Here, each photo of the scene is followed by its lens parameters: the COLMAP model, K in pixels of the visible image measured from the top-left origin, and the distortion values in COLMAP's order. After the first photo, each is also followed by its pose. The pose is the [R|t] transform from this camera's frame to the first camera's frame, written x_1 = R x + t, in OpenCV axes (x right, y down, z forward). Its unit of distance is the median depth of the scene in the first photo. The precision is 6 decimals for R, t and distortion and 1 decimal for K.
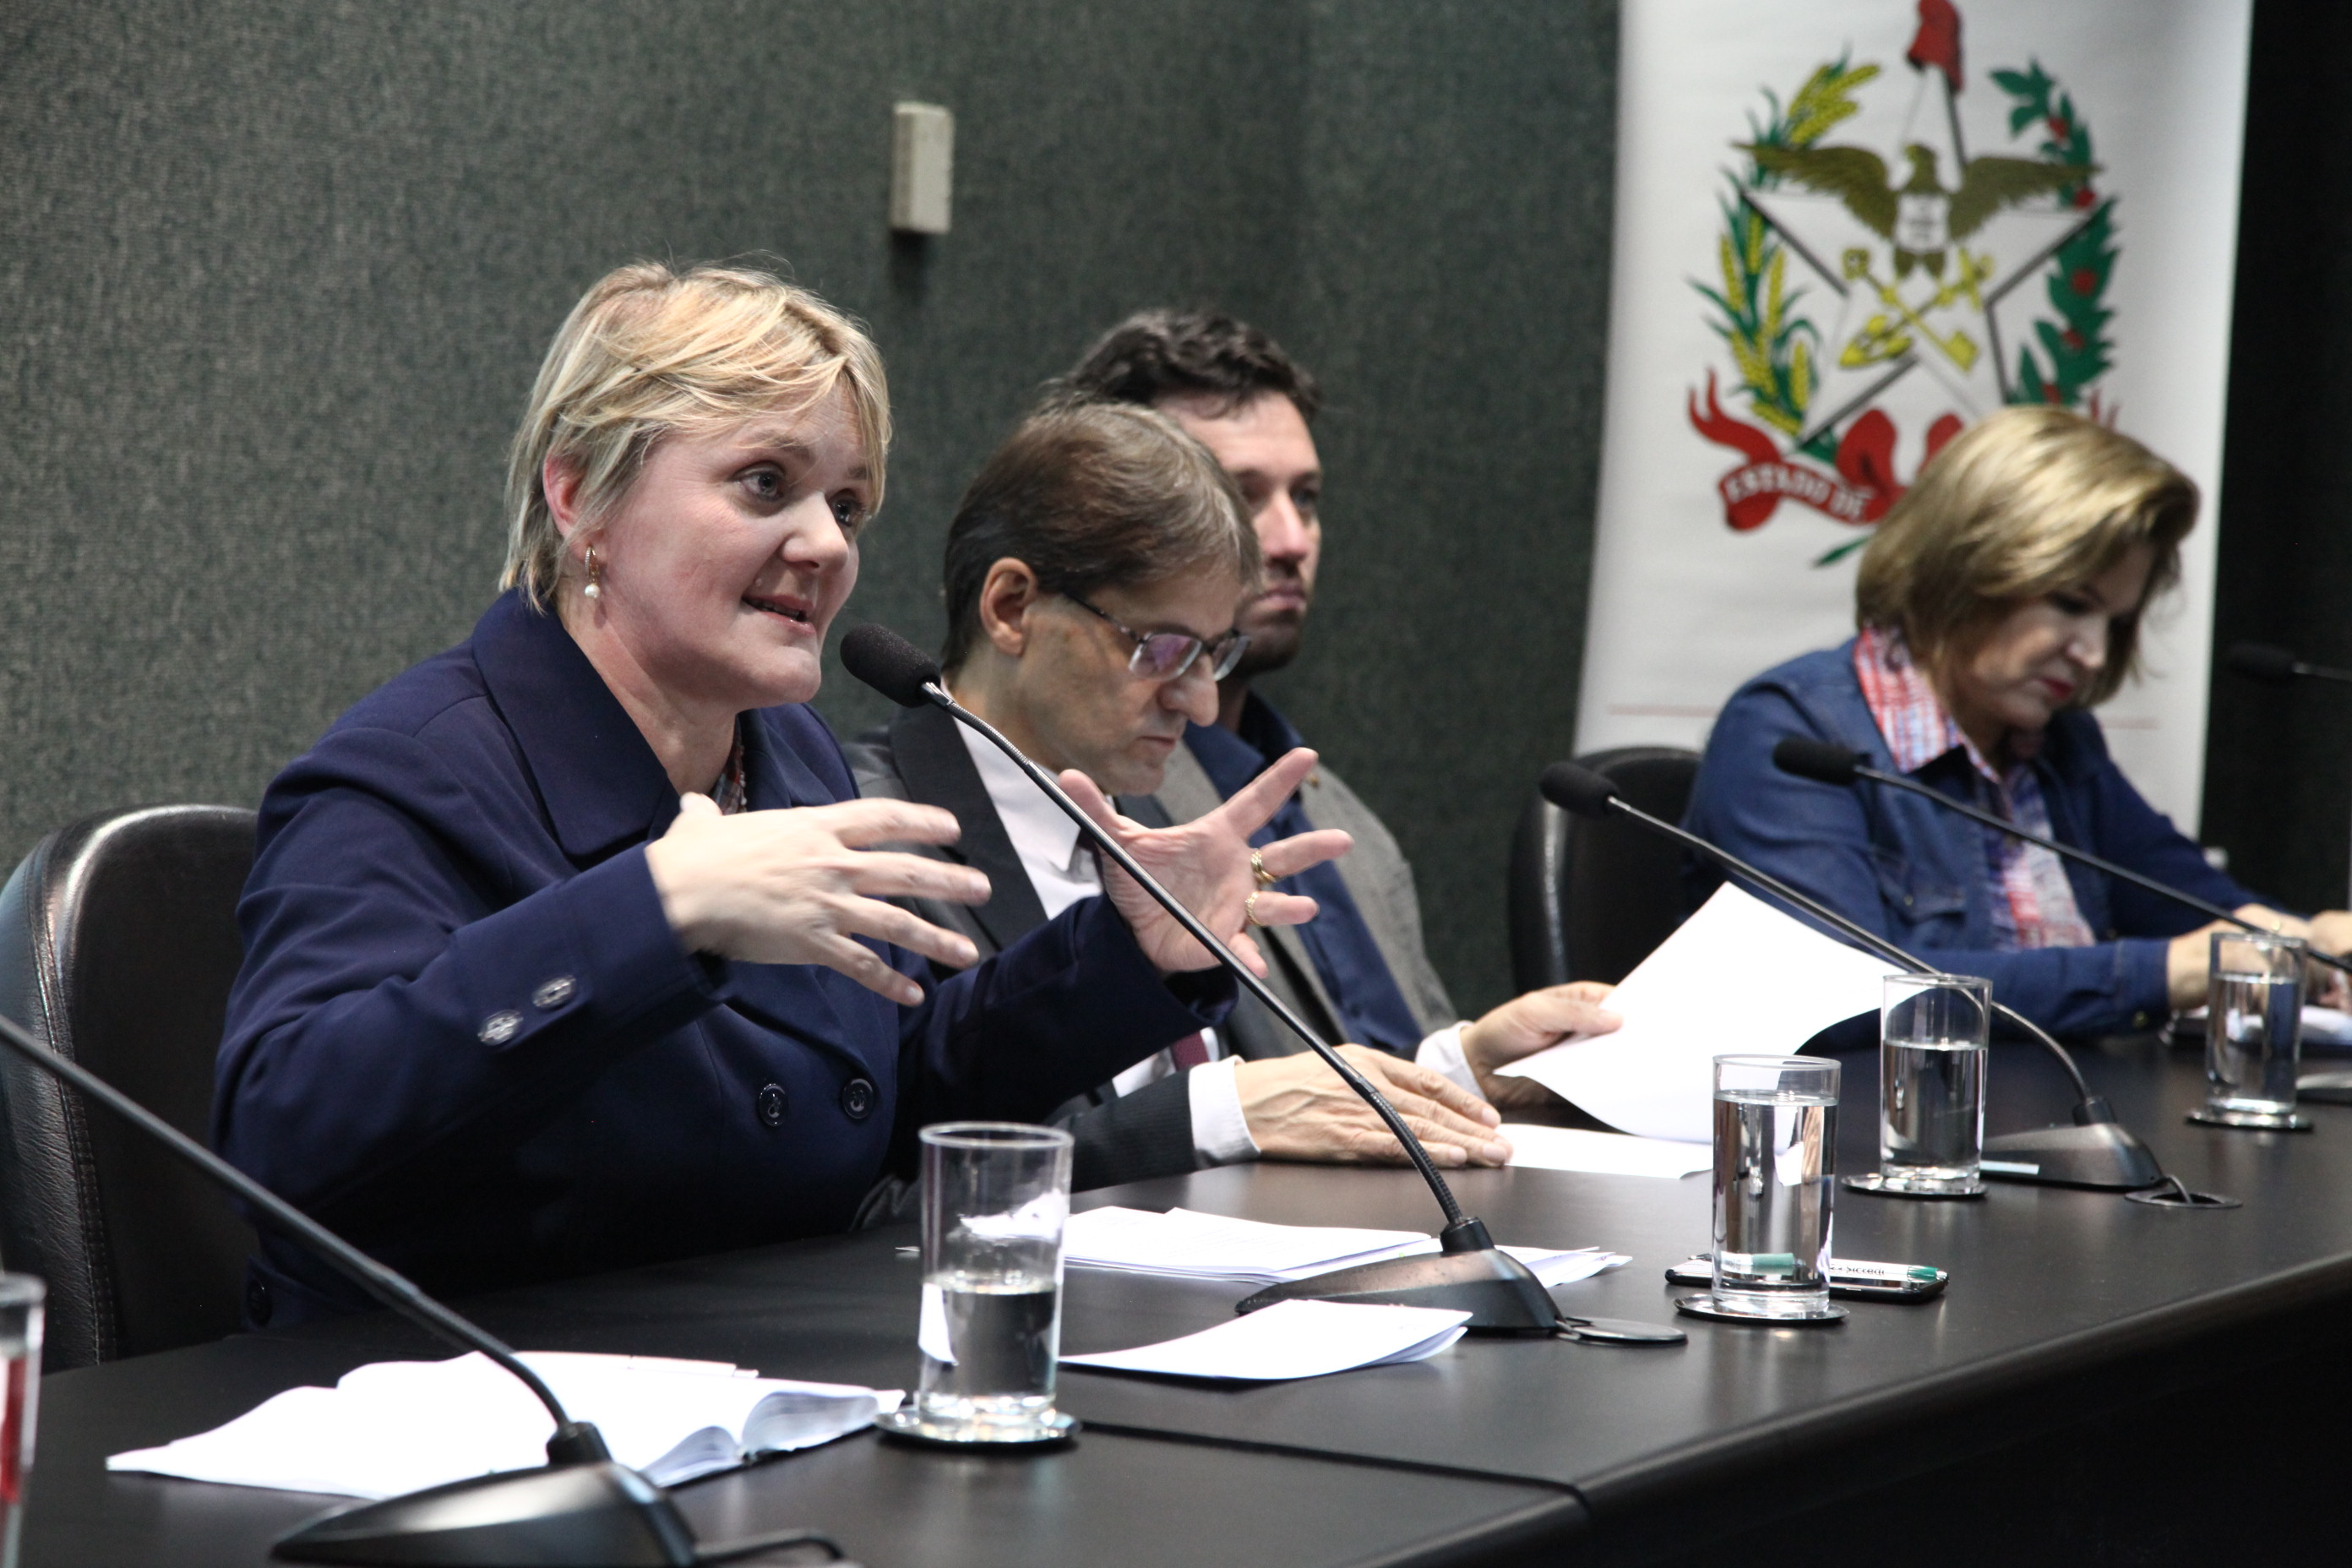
lens RADIAL K [[6631.3, 0, 1196.7], [0, 6631.3, 747.8], [0, 0, 1]] dist [0.724224, 0.000000]
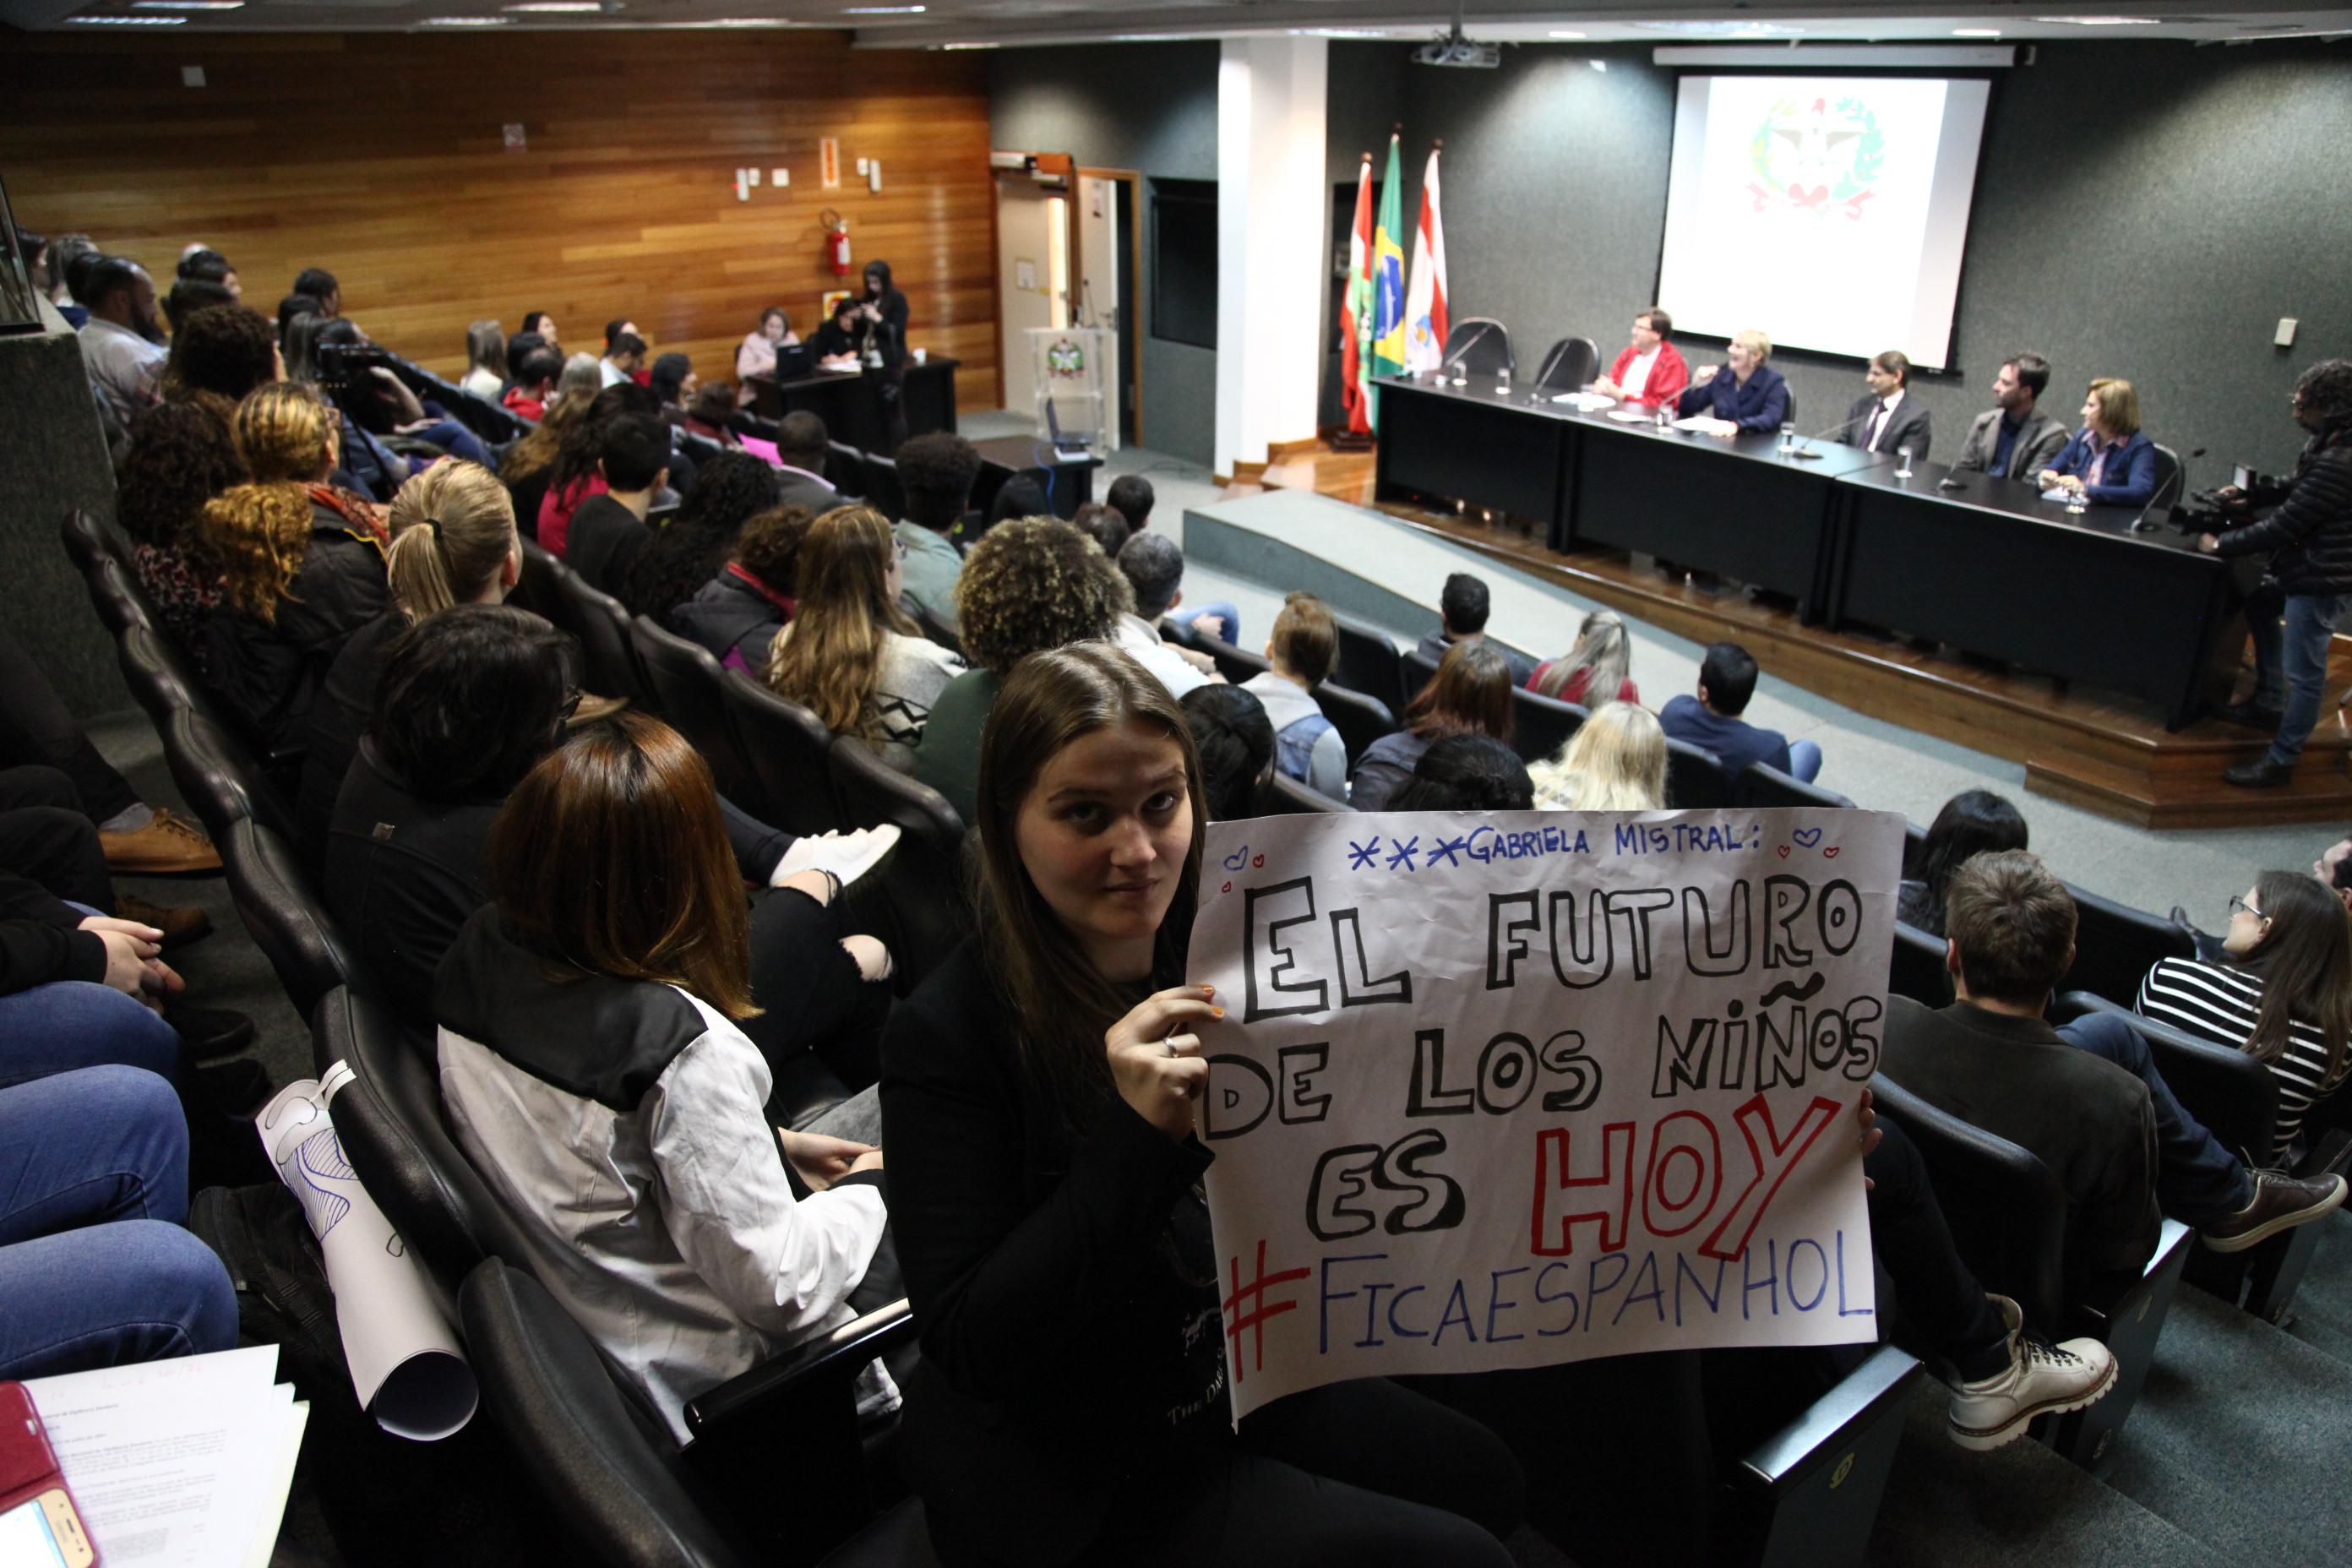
lens RADIAL K [[1667.1, 0, 1189.9], [0, 1667.1, 786.5], [0, 0, 1]] dist [-0.088860, 0.064430]
pose [[-0.431376, 0.327876, -0.840483, 1.438825], [-0.055552, 0.920200, 0.387487, -0.192845], [0.900460, 0.213843, -0.378738, 0.745215]]
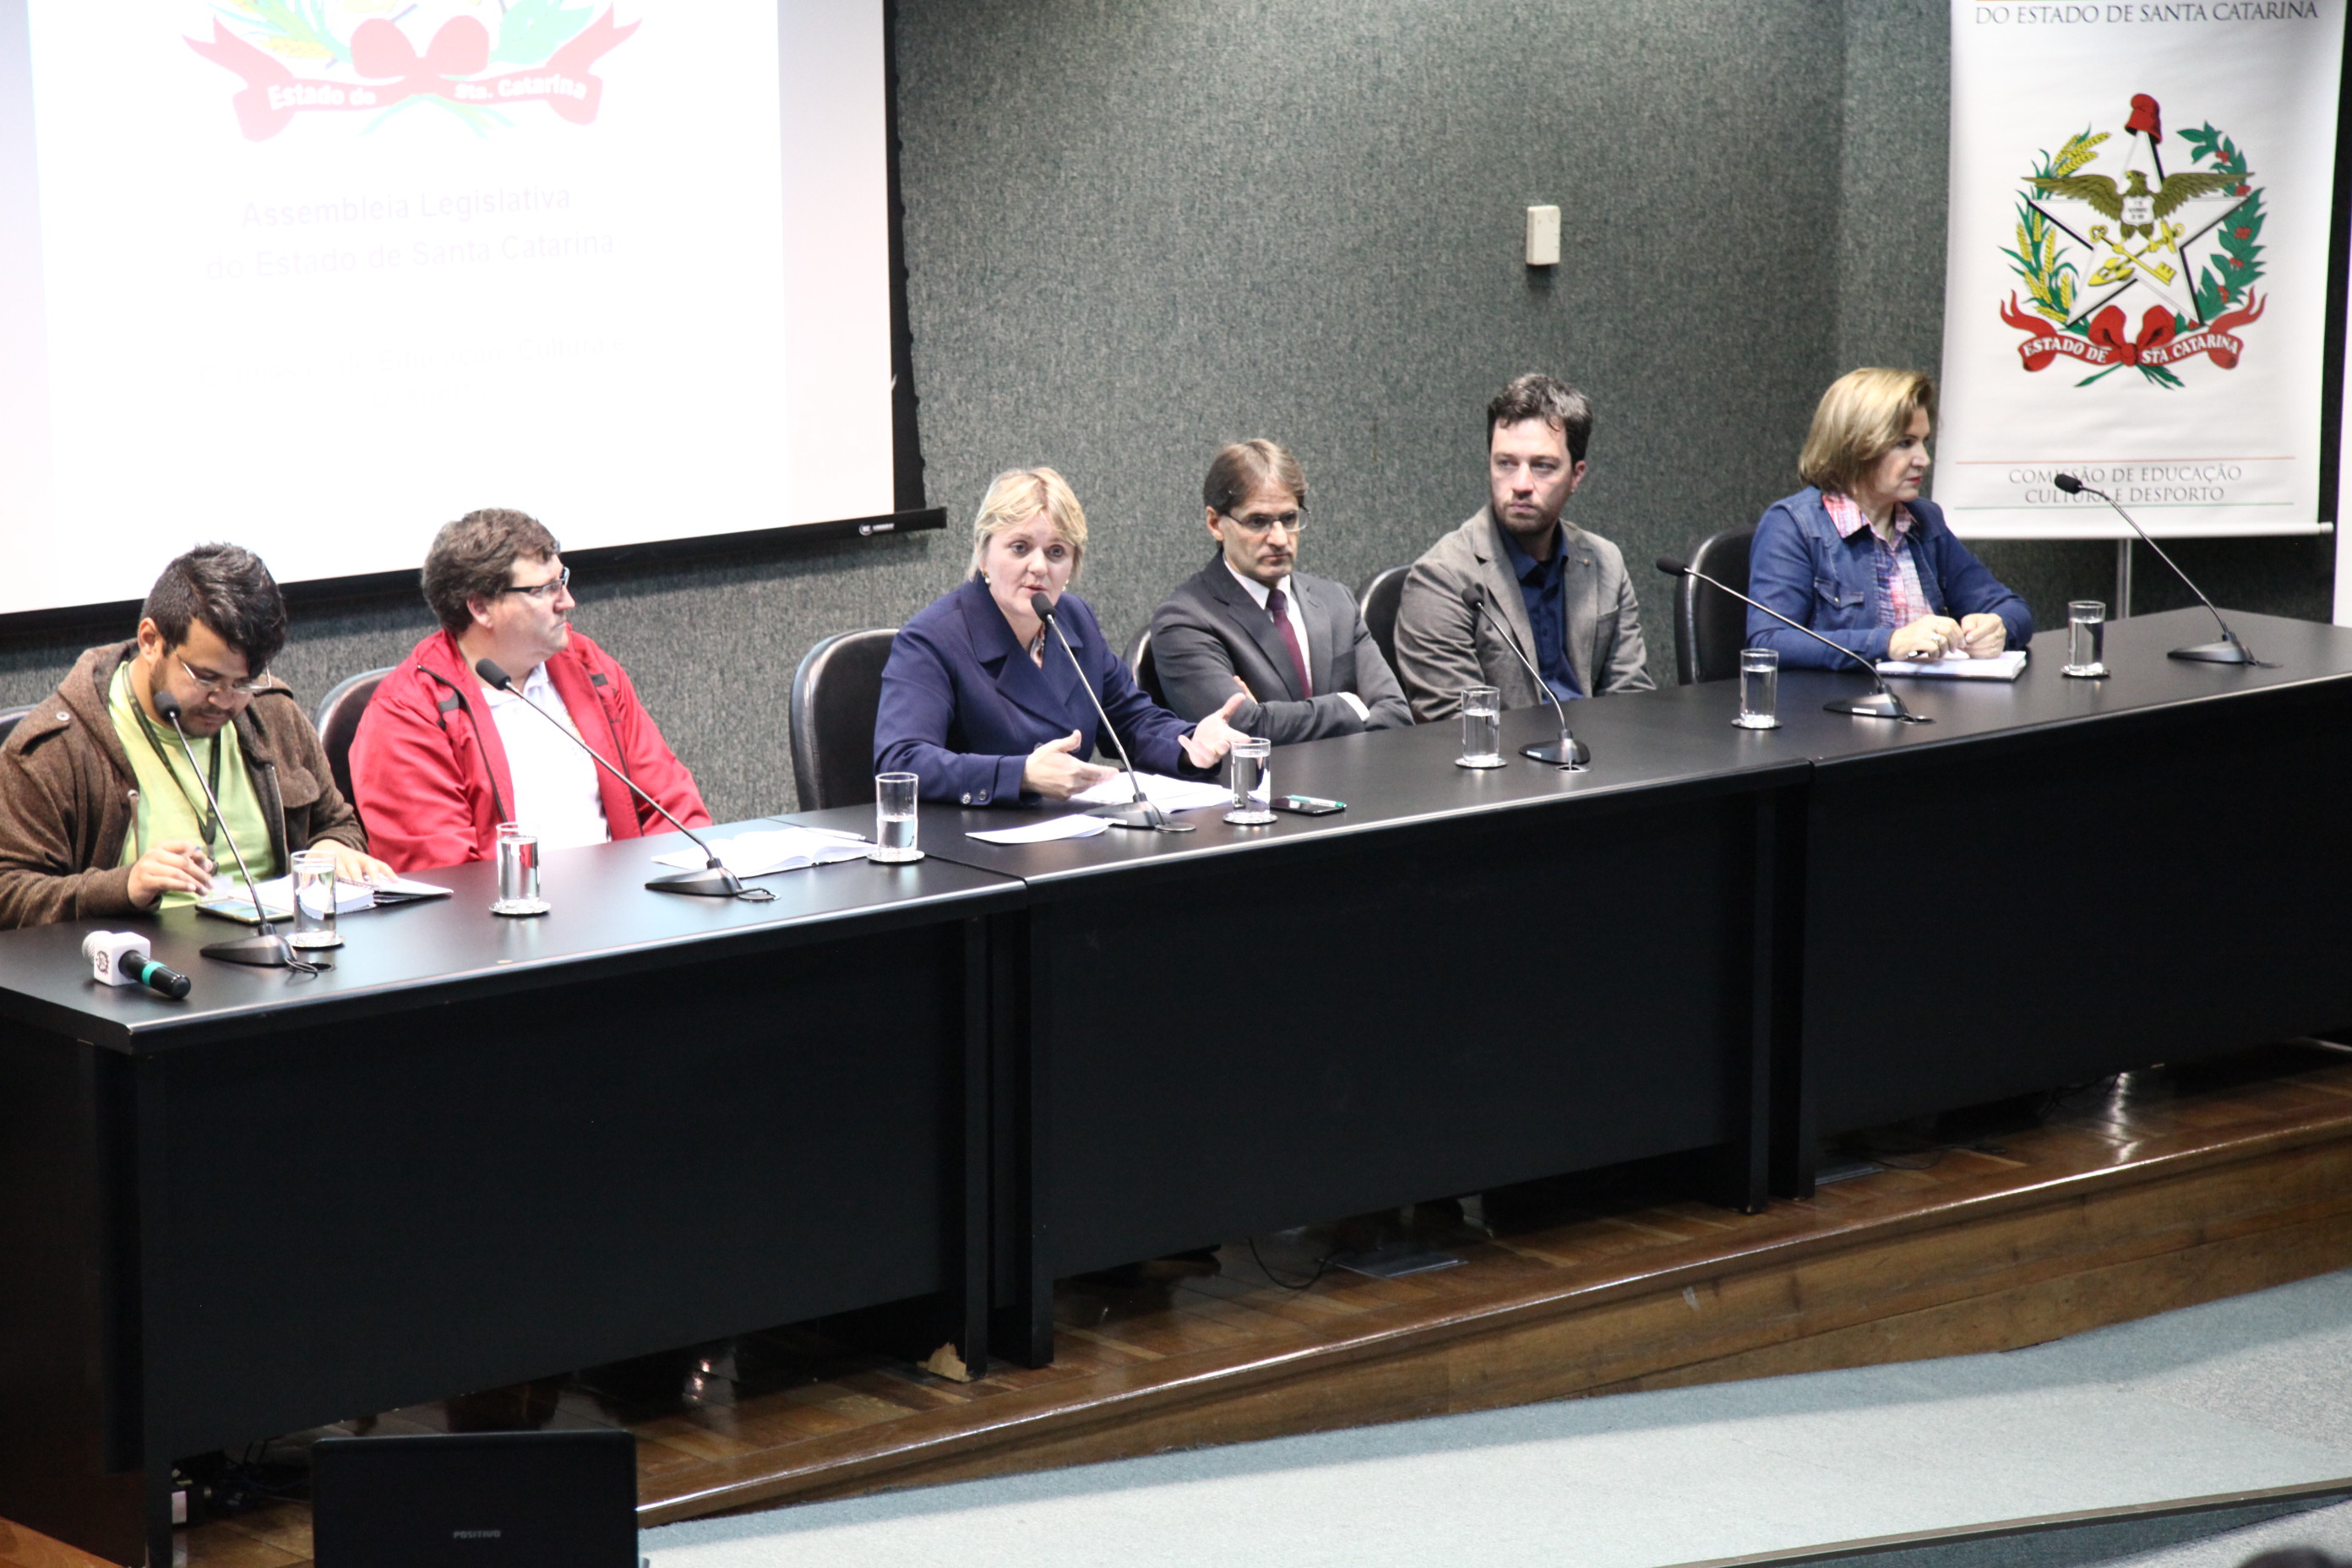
lens RADIAL K [[6169.3, 0, 1229.9], [0, 6169.3, 798.2], [0, 0, 1]] dist [0.583501, 0.000000]
pose [[0.915460, 0.034936, -0.400890, 0.650354], [0.017812, 0.991730, 0.127100, -0.155794], [0.402015, -0.123495, 0.907267, -0.857124]]
